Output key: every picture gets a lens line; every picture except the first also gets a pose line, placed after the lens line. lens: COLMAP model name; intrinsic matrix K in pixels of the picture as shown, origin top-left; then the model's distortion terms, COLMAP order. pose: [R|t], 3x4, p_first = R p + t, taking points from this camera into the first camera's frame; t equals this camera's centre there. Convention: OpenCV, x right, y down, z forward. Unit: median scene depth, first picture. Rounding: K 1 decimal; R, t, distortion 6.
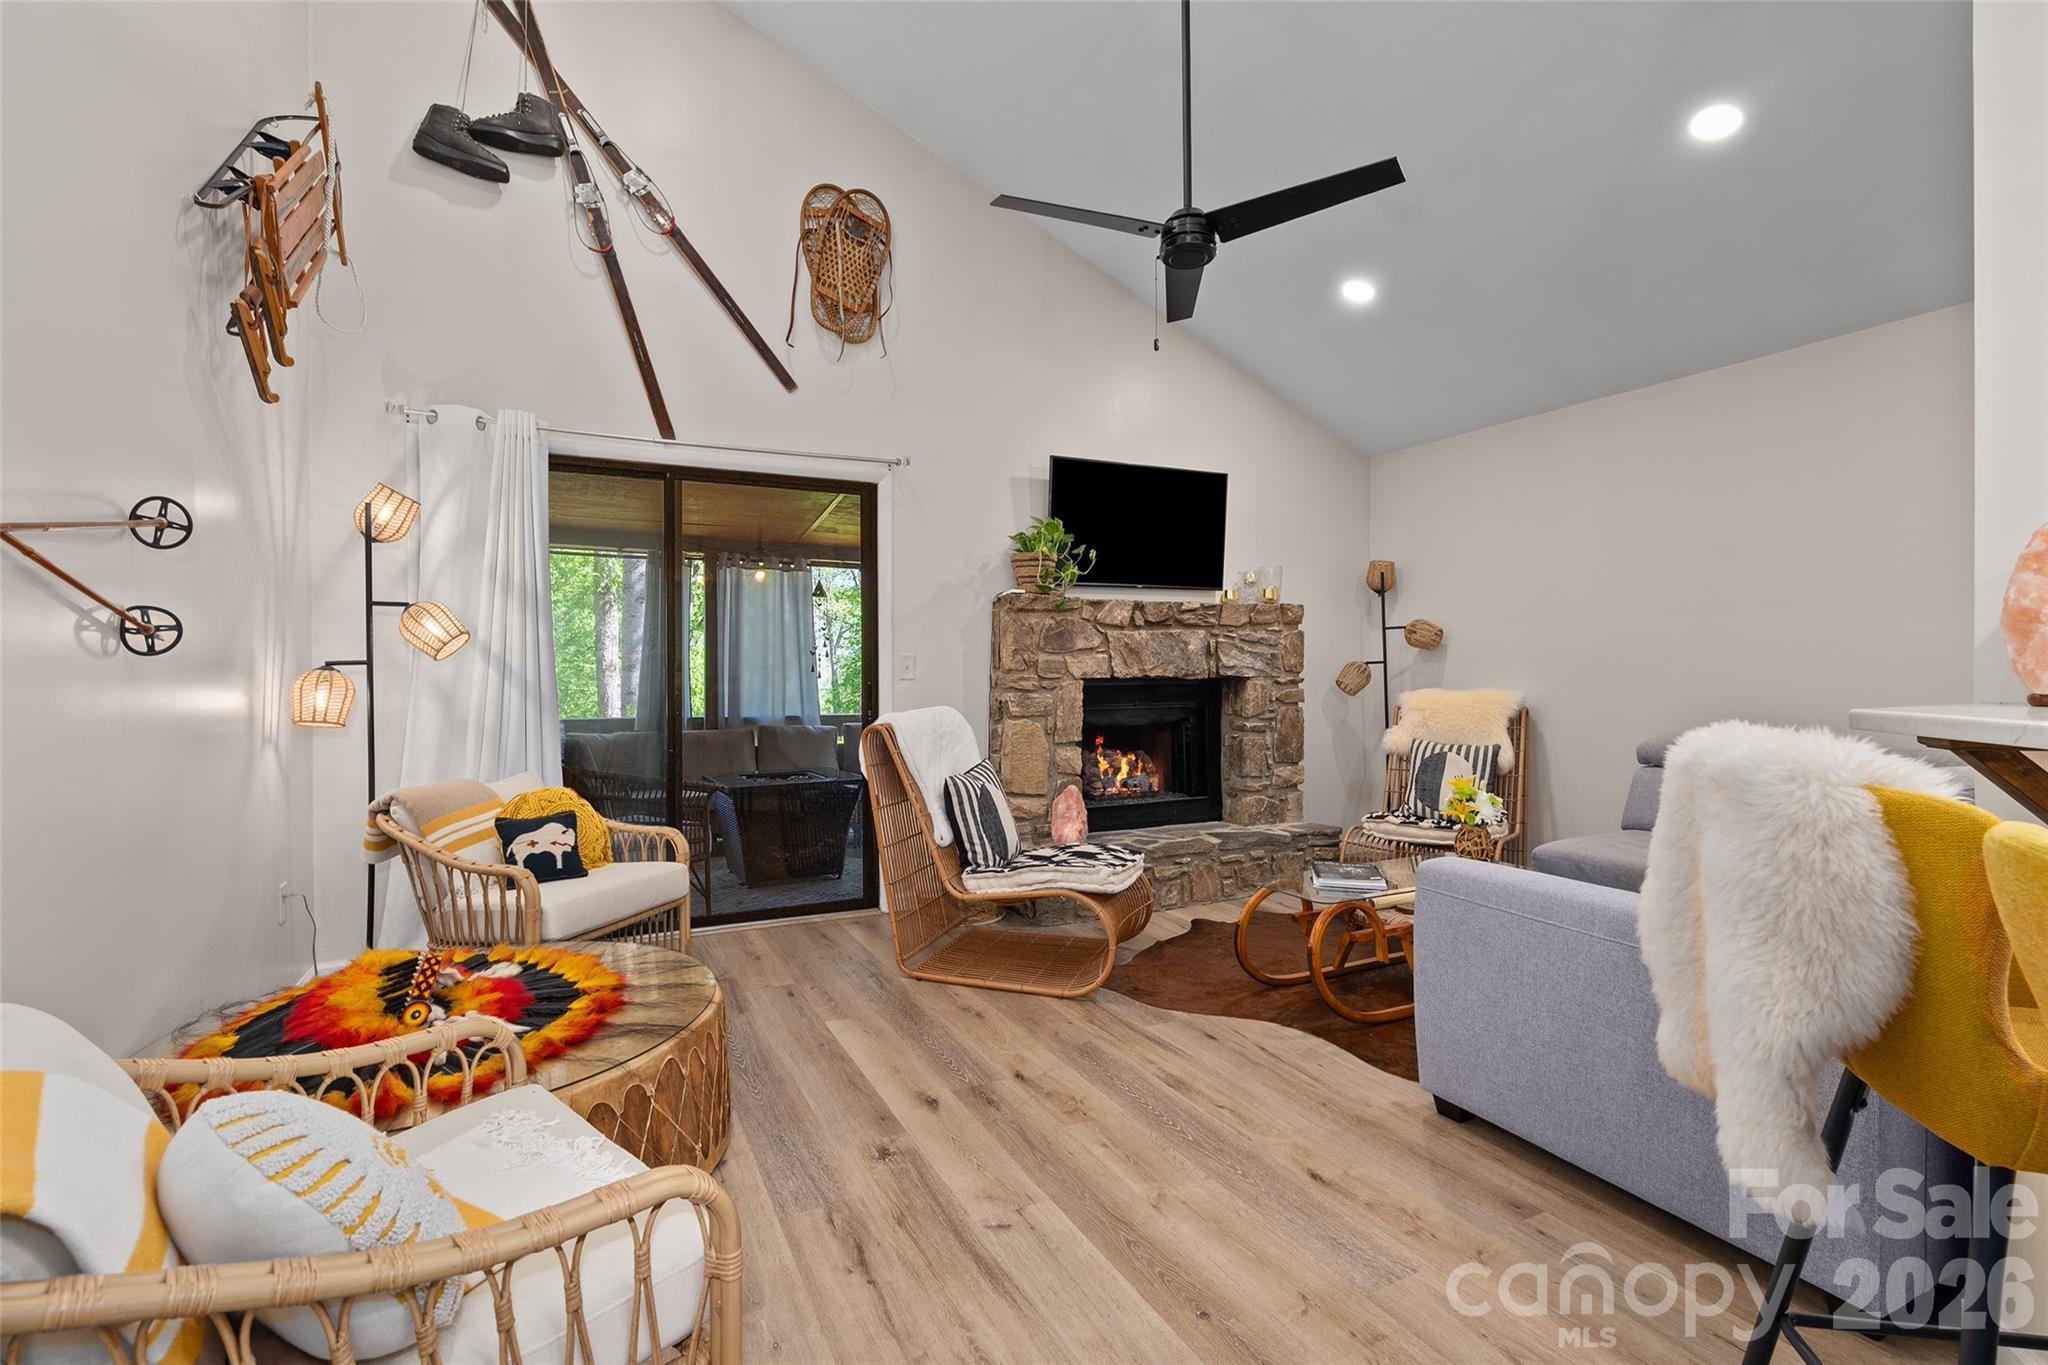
lens RADIAL K [[935.3, 0, 1026.5], [0, 935.3, 676.7], [0, 0, 1]] dist [-0.001021, -0.000201]
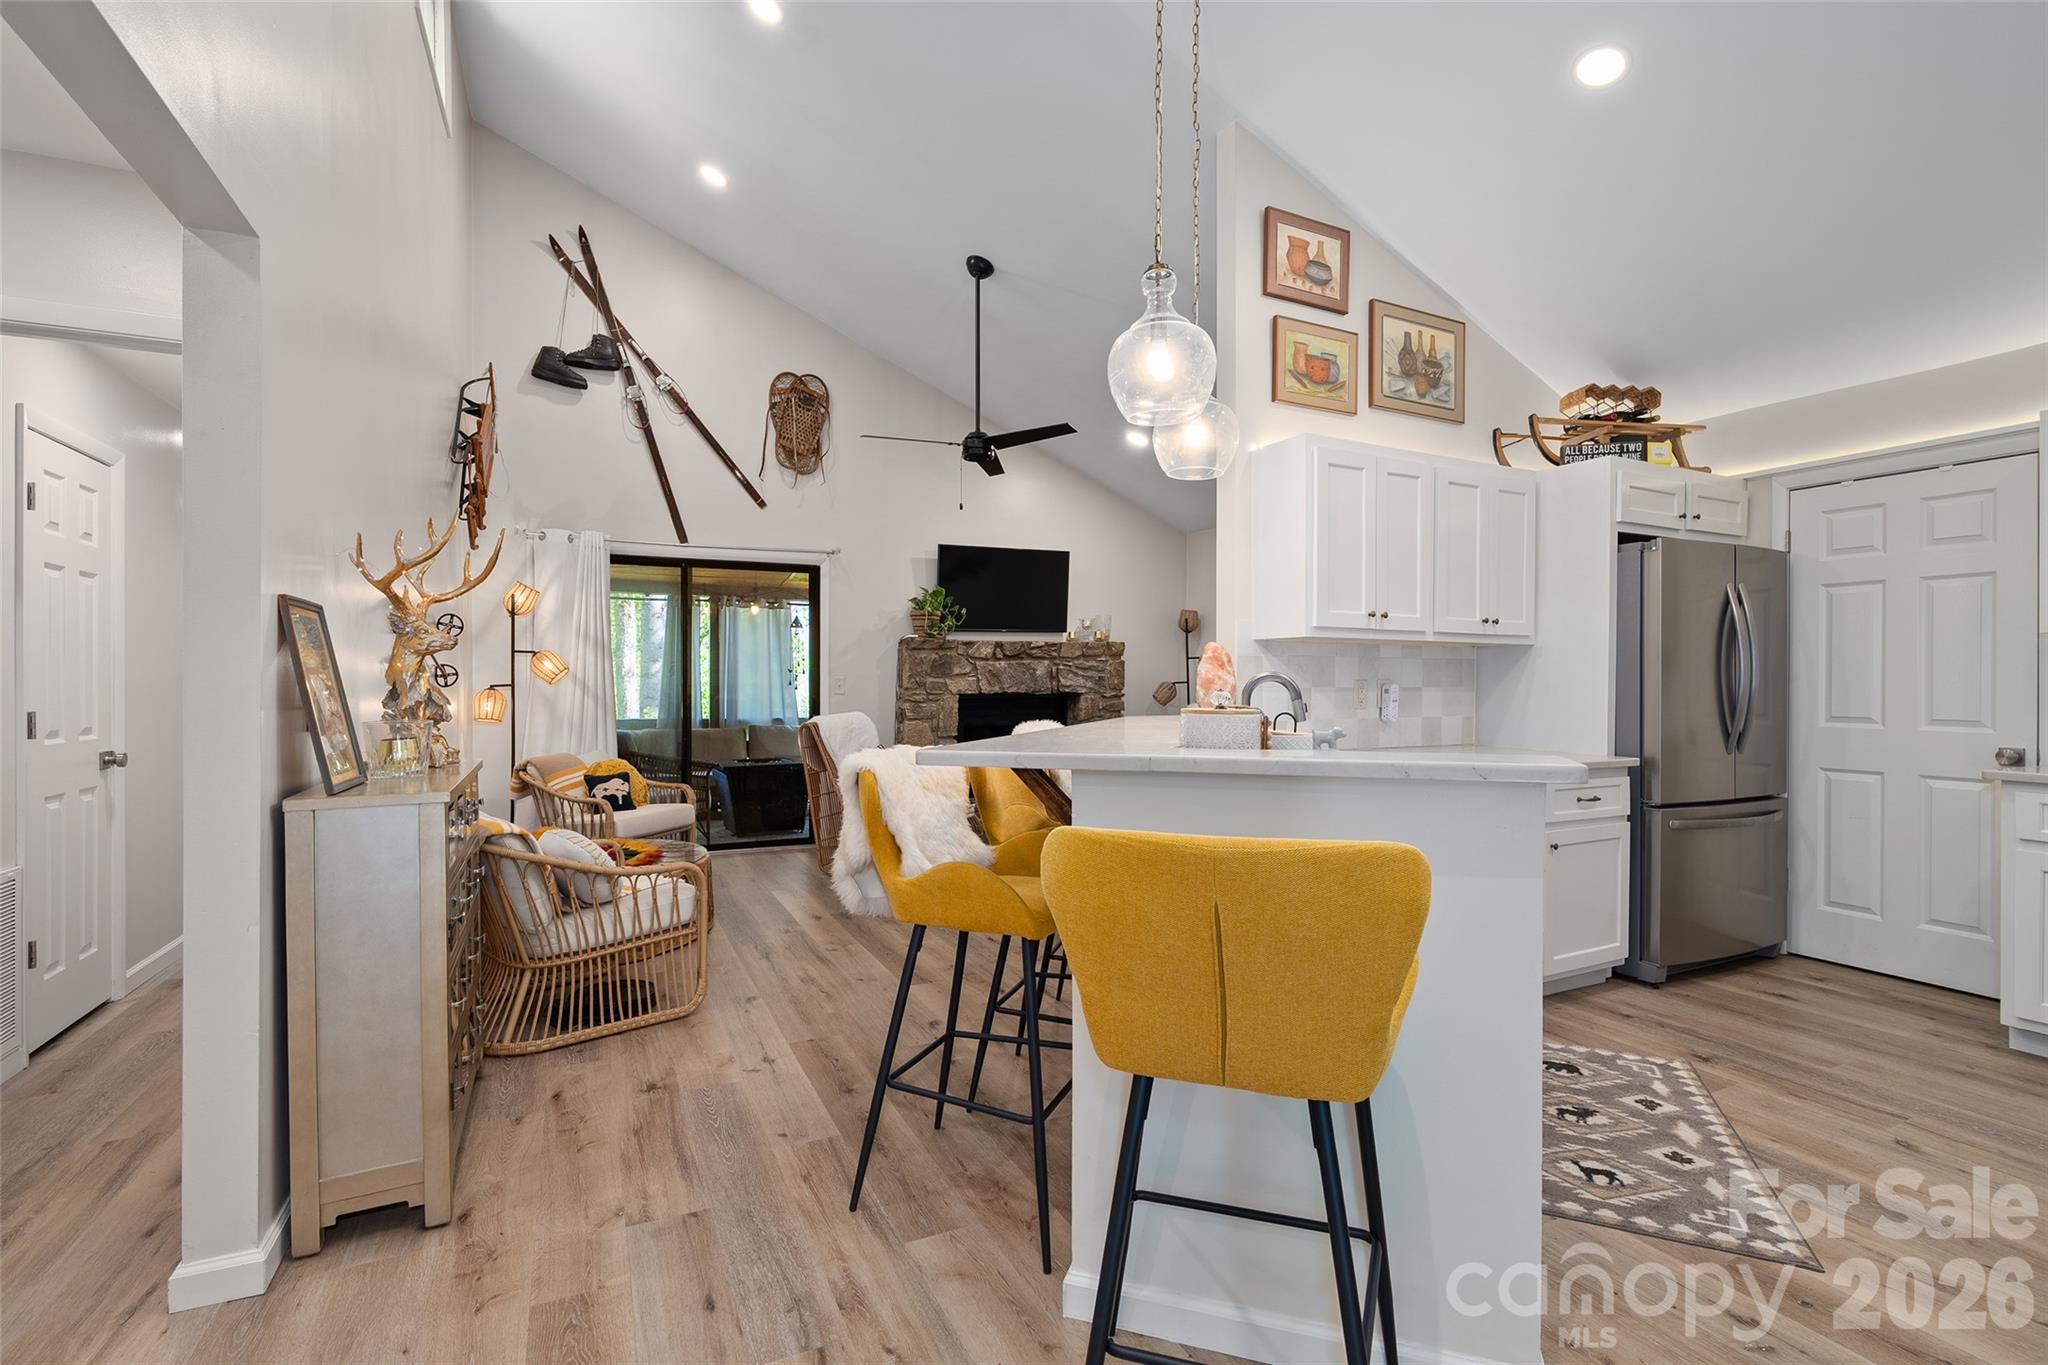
lens RADIAL K [[928.6, 0, 1024.0], [0, 928.6, 682.5], [0, 0, 1]] dist [-0.000212, 0.000023]
pose [[0.999912, 0.005235, -0.012153, 0.185954], [-0.005224, 0.999986, 0.000905, -0.018360], [0.012157, -0.000841, 0.999926, -0.492451]]
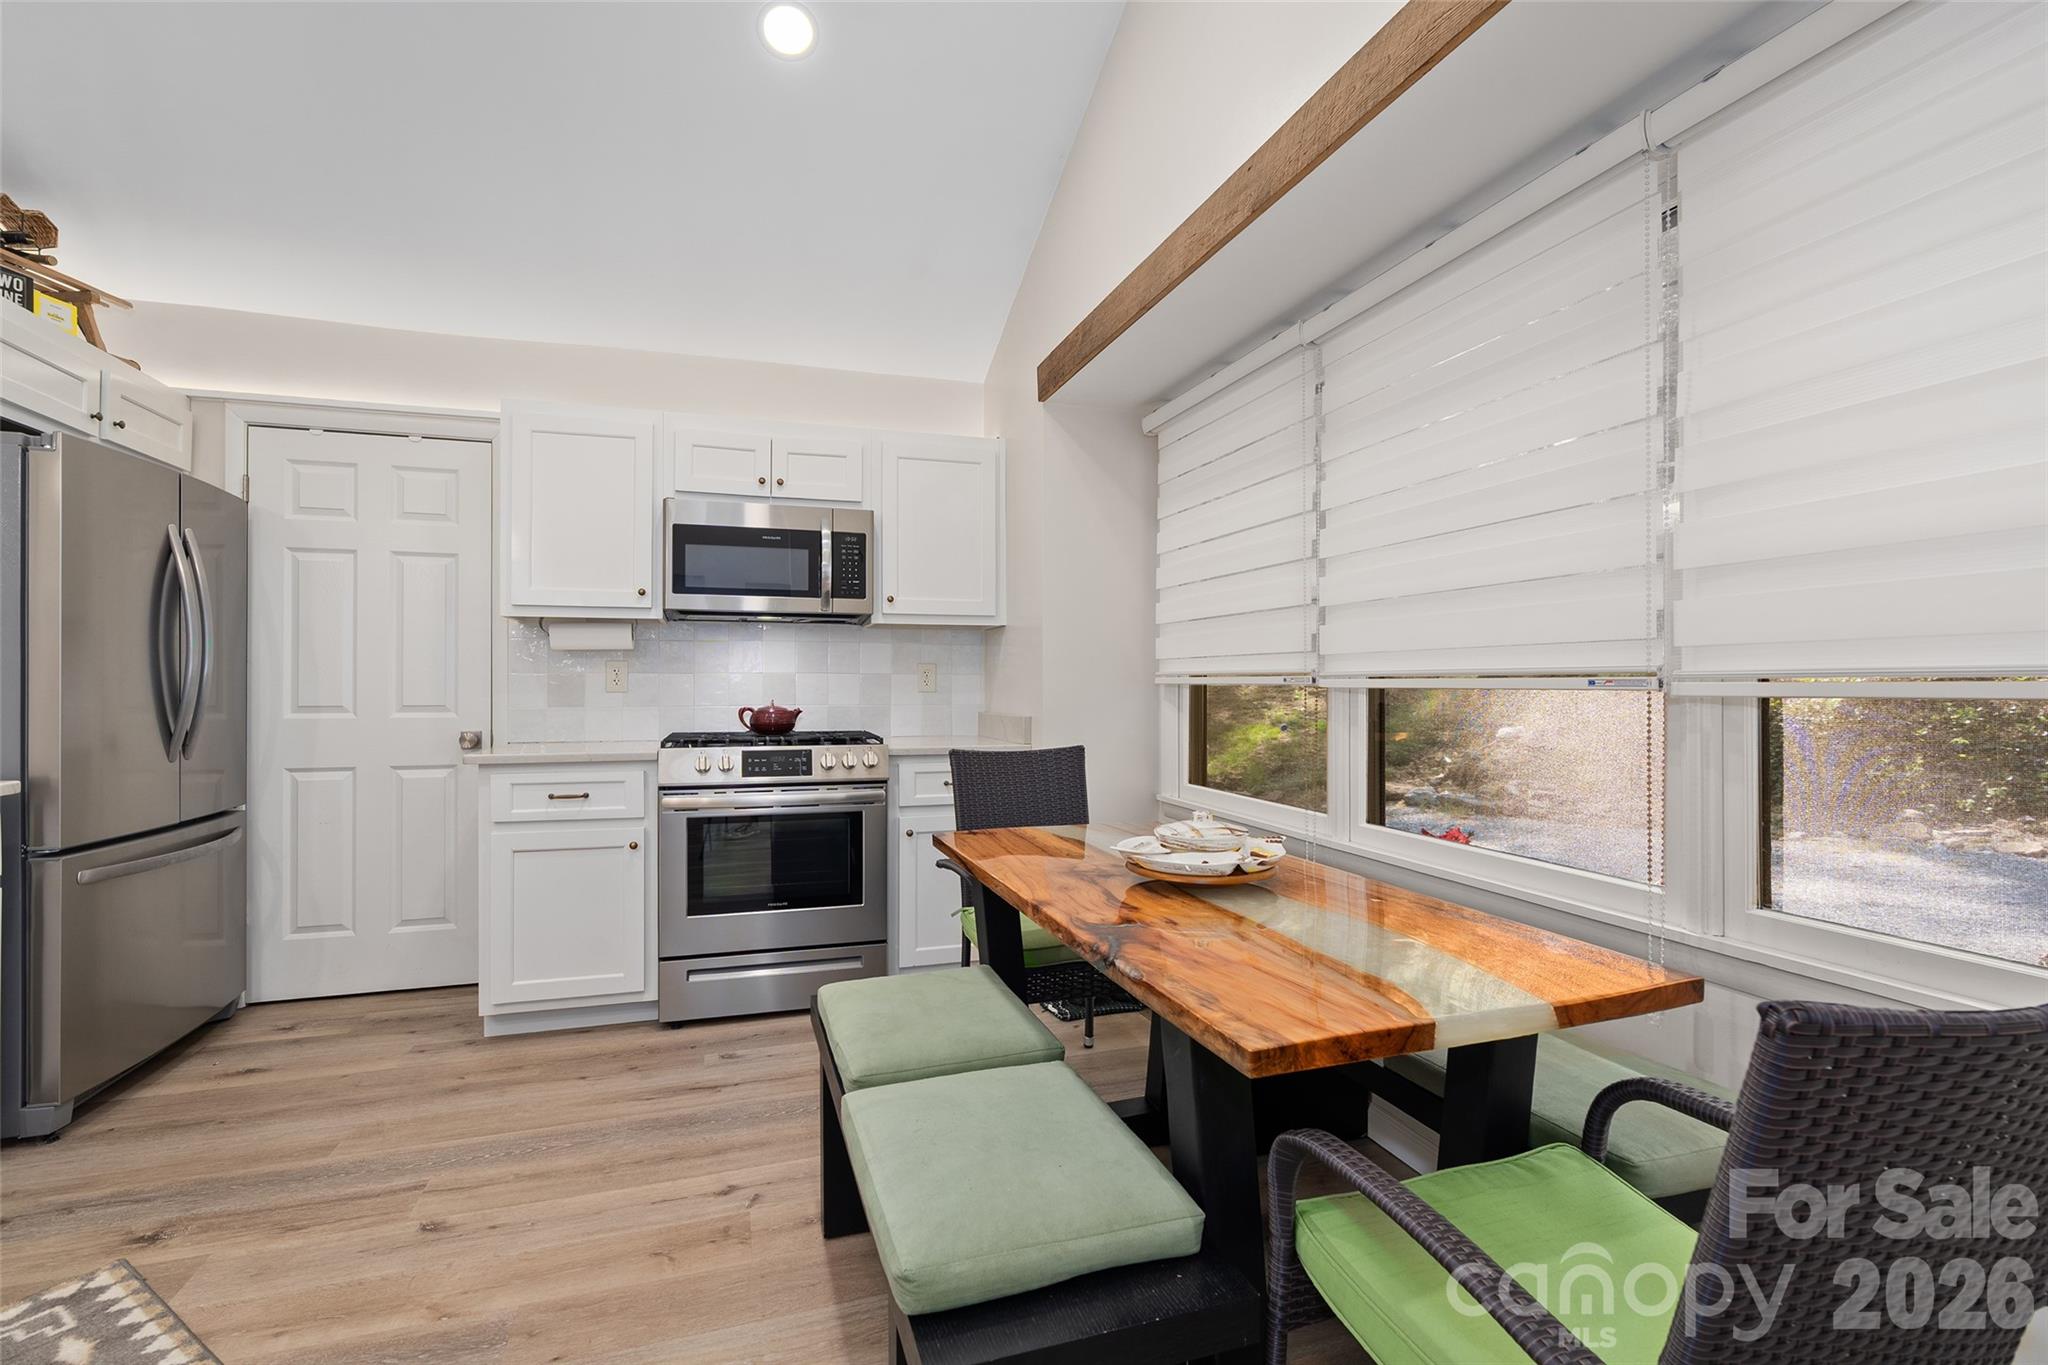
lens RADIAL K [[914.4, 0, 1019.6], [0, 914.4, 680.1], [0, 0, 1]] dist [-0.007344, 0.000178]
pose [[0.156030, 0.006655, 0.987730, 0.318411], [0.001423, 0.999975, -0.006963, -0.004061], [-0.987751, 0.002492, 0.156016, -0.278334]]
